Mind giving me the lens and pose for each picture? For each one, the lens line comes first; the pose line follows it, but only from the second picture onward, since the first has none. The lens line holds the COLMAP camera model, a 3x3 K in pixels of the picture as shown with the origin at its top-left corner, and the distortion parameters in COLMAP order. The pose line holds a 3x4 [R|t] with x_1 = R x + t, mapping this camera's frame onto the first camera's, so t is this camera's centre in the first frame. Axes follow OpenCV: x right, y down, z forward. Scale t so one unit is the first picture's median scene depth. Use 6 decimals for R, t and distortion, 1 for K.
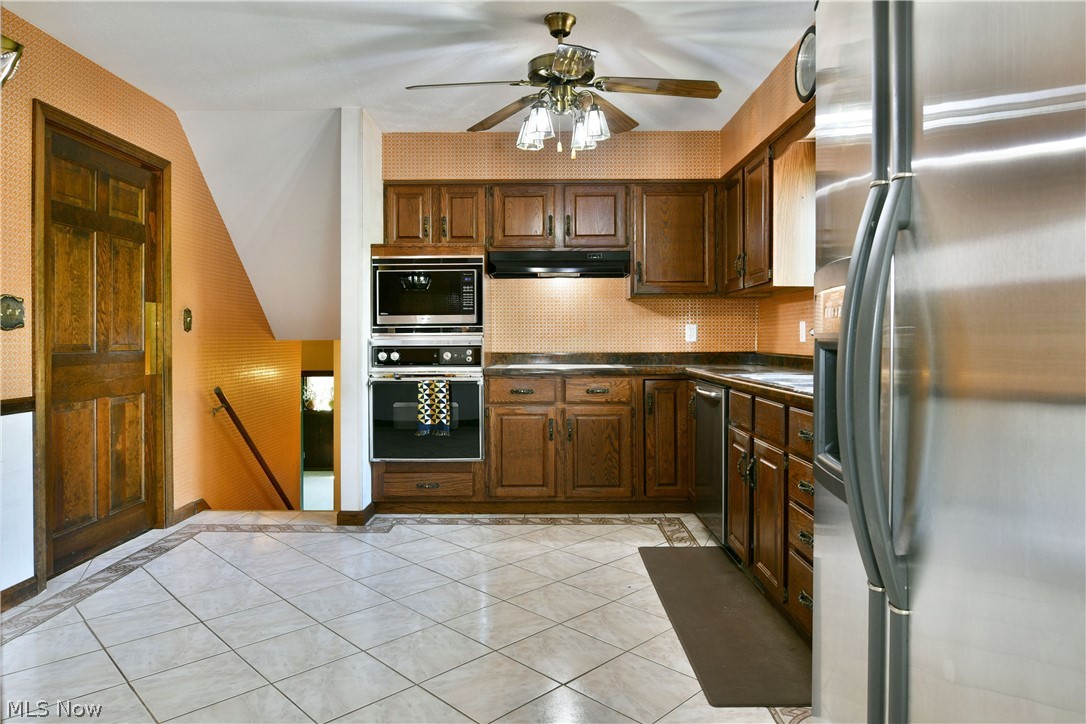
lens RADIAL K [[693.9, 0, 562.8], [0, 693.9, 344.5], [0, 0, 1]] dist [0.000108, -0.003140]
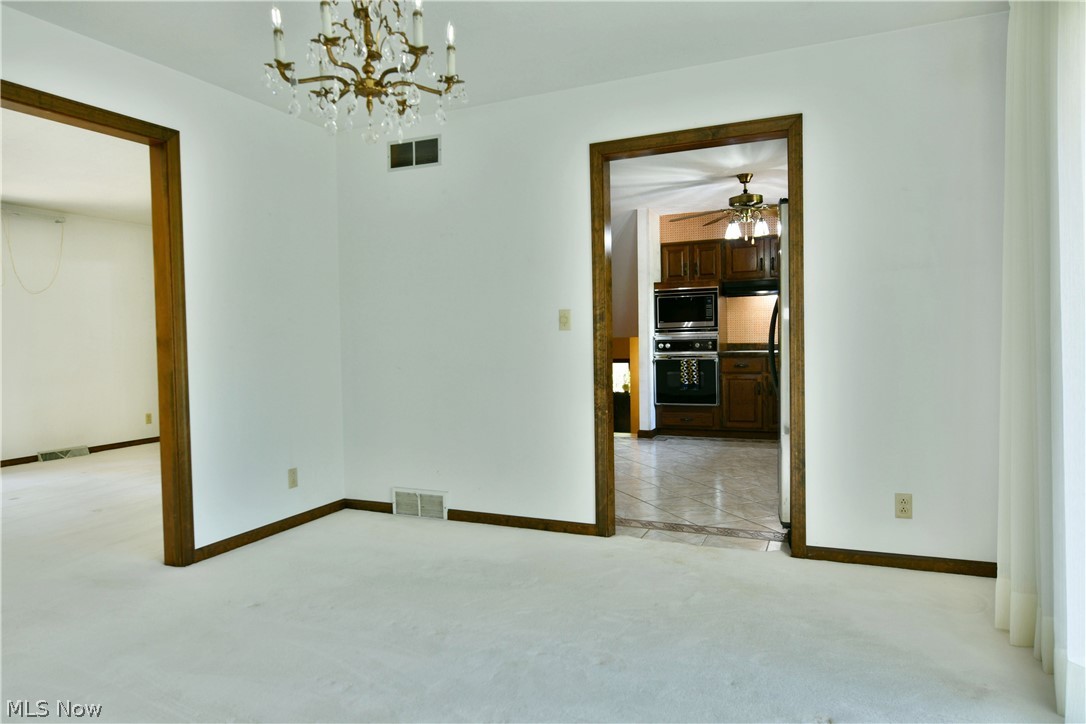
lens RADIAL K [[693.9, 0, 544.1], [0, 693.9, 366.3], [0, 0, 1]] dist [0.000108, -0.003140]
pose [[0.907372, 0.001810, -0.420325, 0.215320], [0.016637, 0.999052, 0.040217, -0.007136], [0.419999, -0.043485, 0.906482, -0.737667]]
